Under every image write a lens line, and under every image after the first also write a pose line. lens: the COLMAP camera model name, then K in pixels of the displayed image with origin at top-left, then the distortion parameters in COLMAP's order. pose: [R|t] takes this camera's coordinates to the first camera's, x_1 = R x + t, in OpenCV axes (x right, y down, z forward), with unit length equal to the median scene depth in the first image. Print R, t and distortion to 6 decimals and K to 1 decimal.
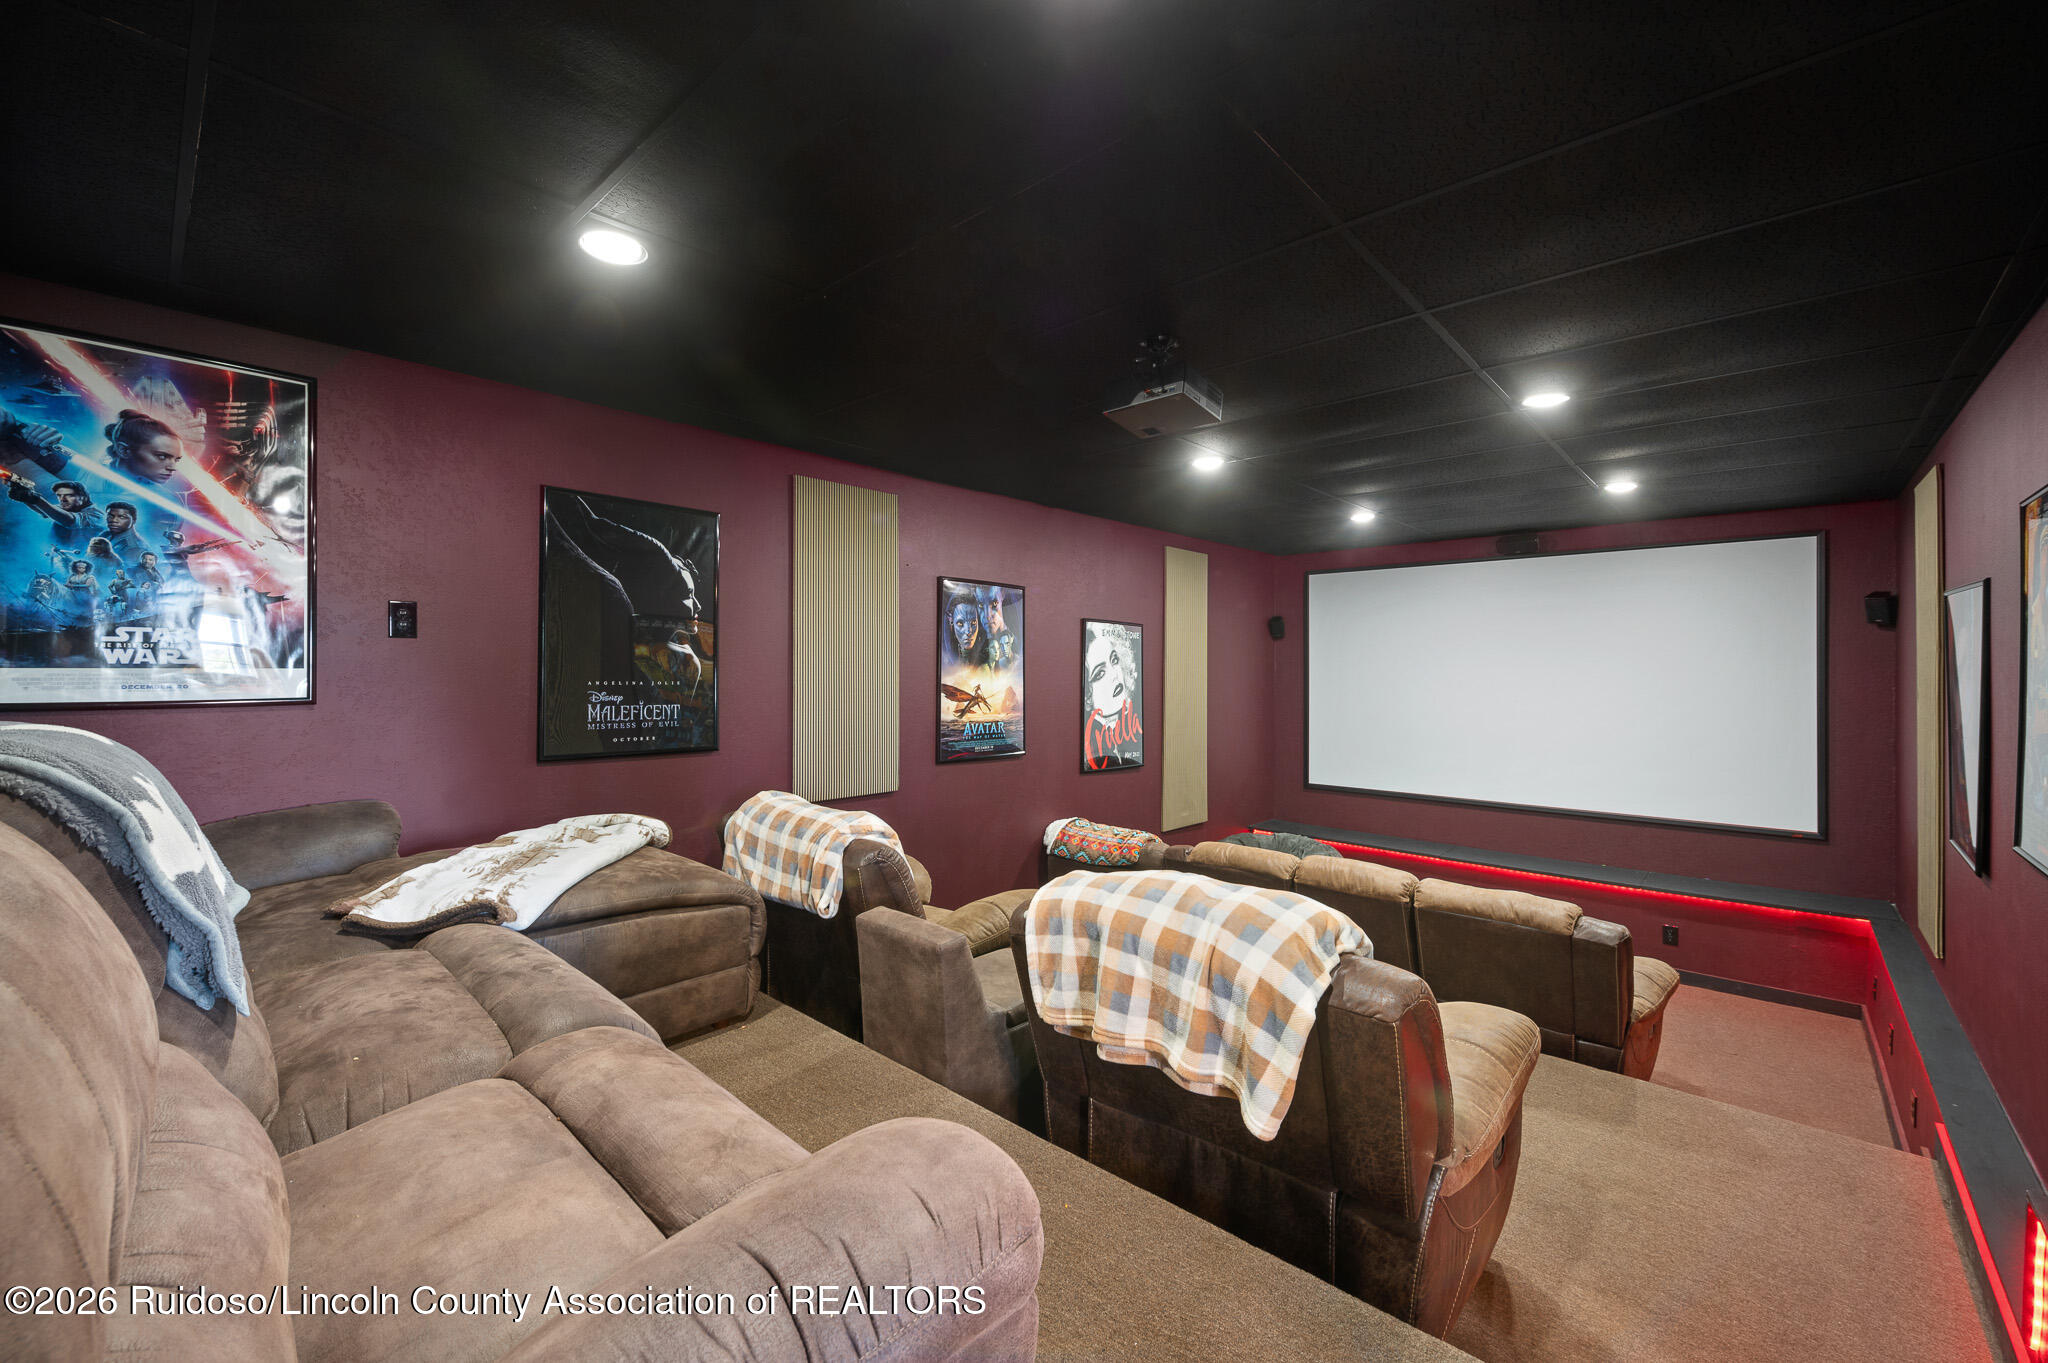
lens RADIAL K [[817.5, 0, 1024.0], [0, 817.5, 681.5], [0, 0, 1]] dist [-0.007739, -0.000040]
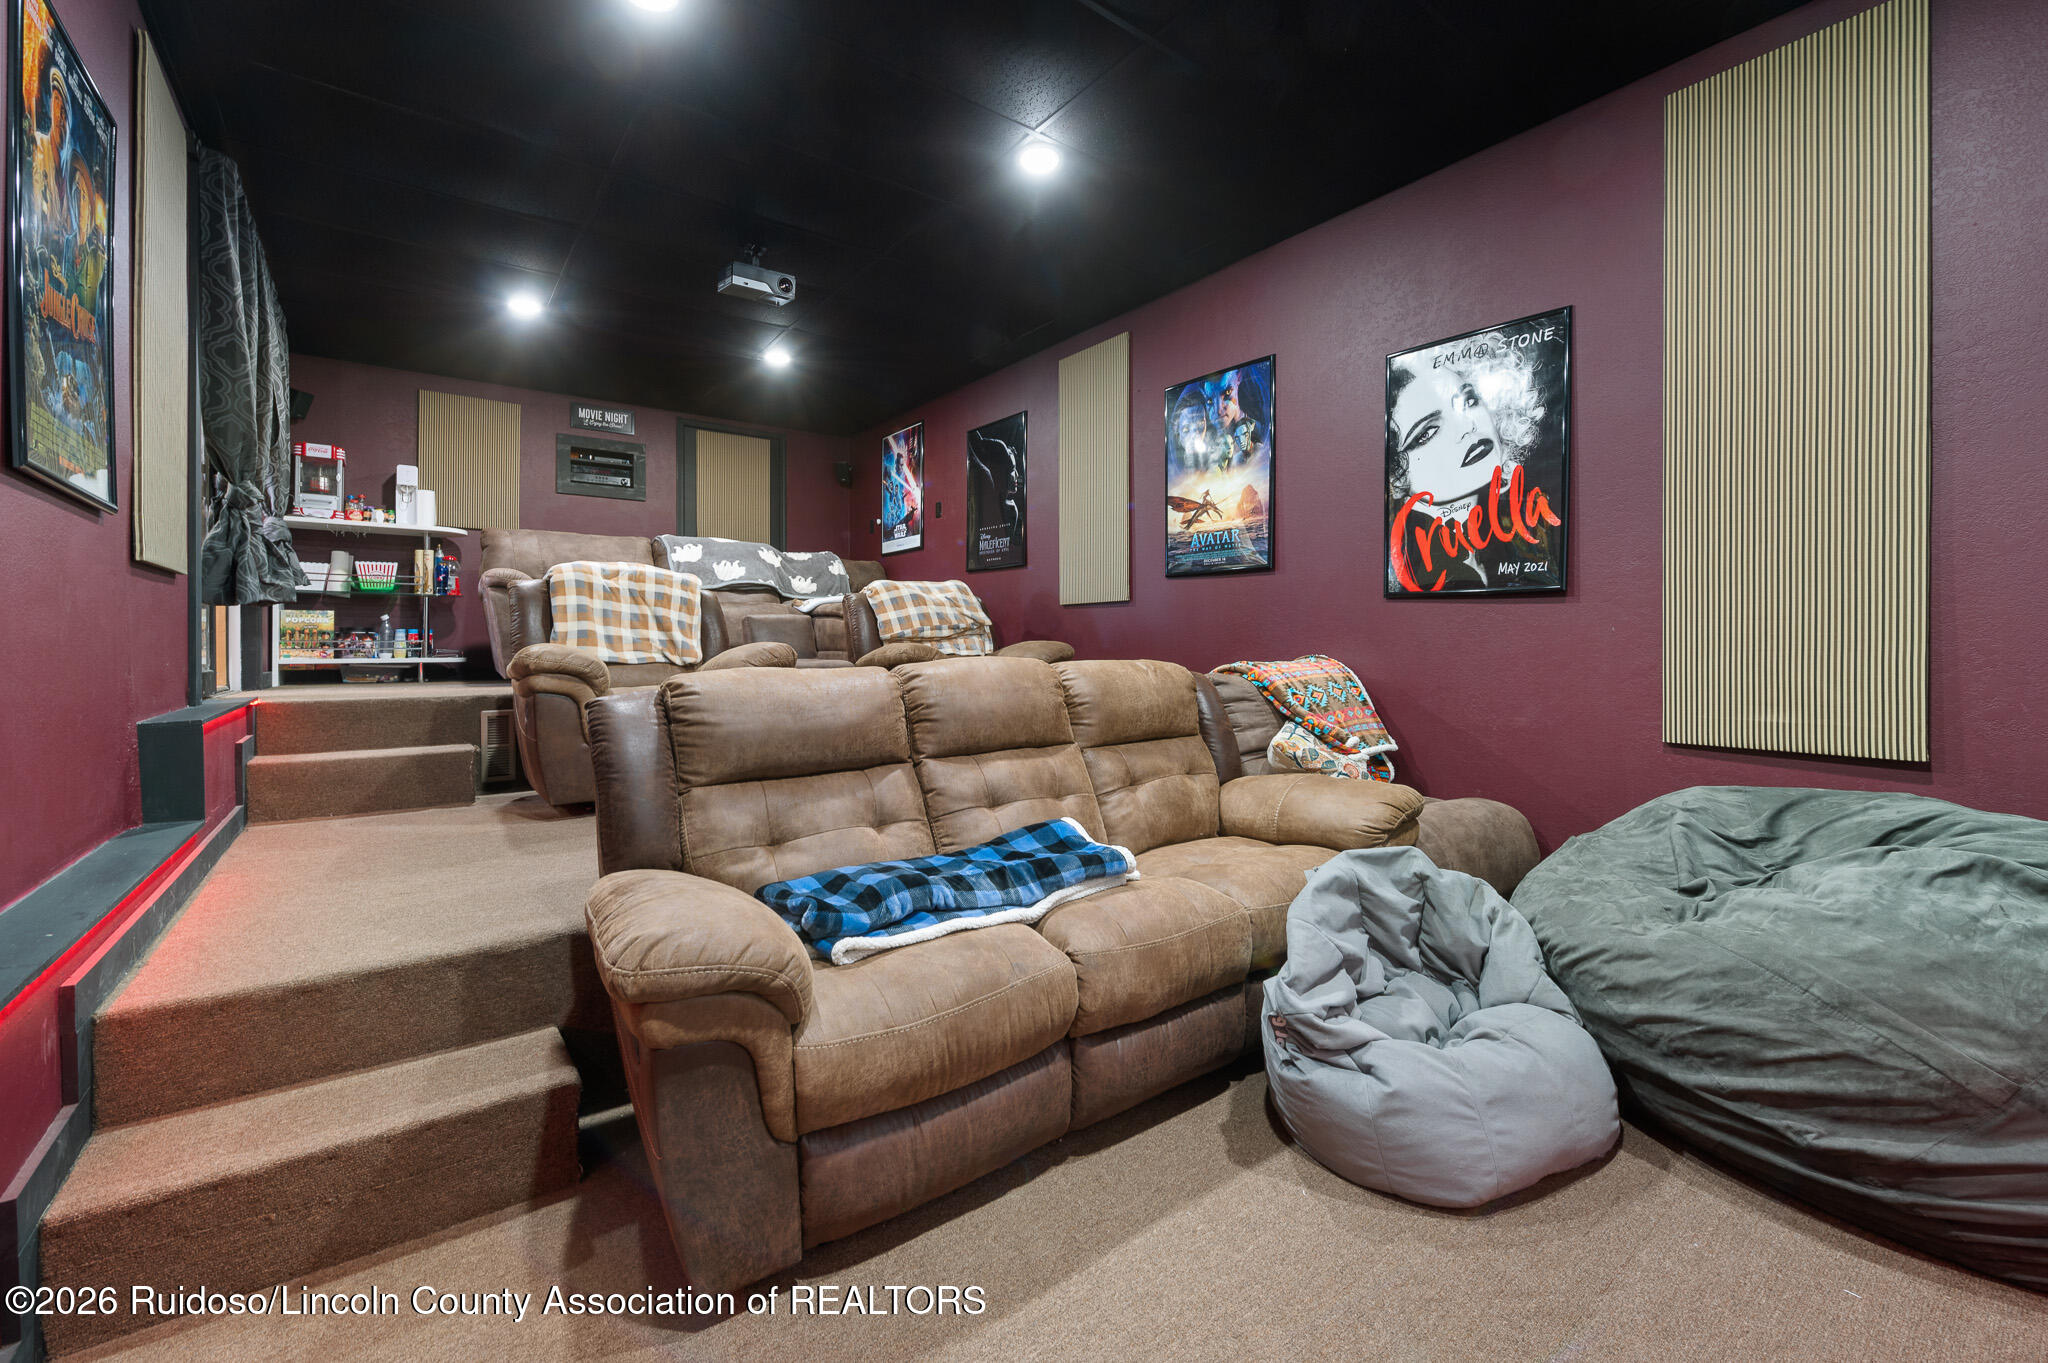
lens RADIAL K [[817.5, 0, 1024.0], [0, 817.5, 681.5], [0, 0, 1]] dist [-0.007739, -0.000040]
pose [[-0.168242, 0.036374, -0.985074, 0.847384], [-0.018359, 0.999030, 0.040025, 0.176804], [0.985575, 0.024819, -0.167411, 0.922993]]
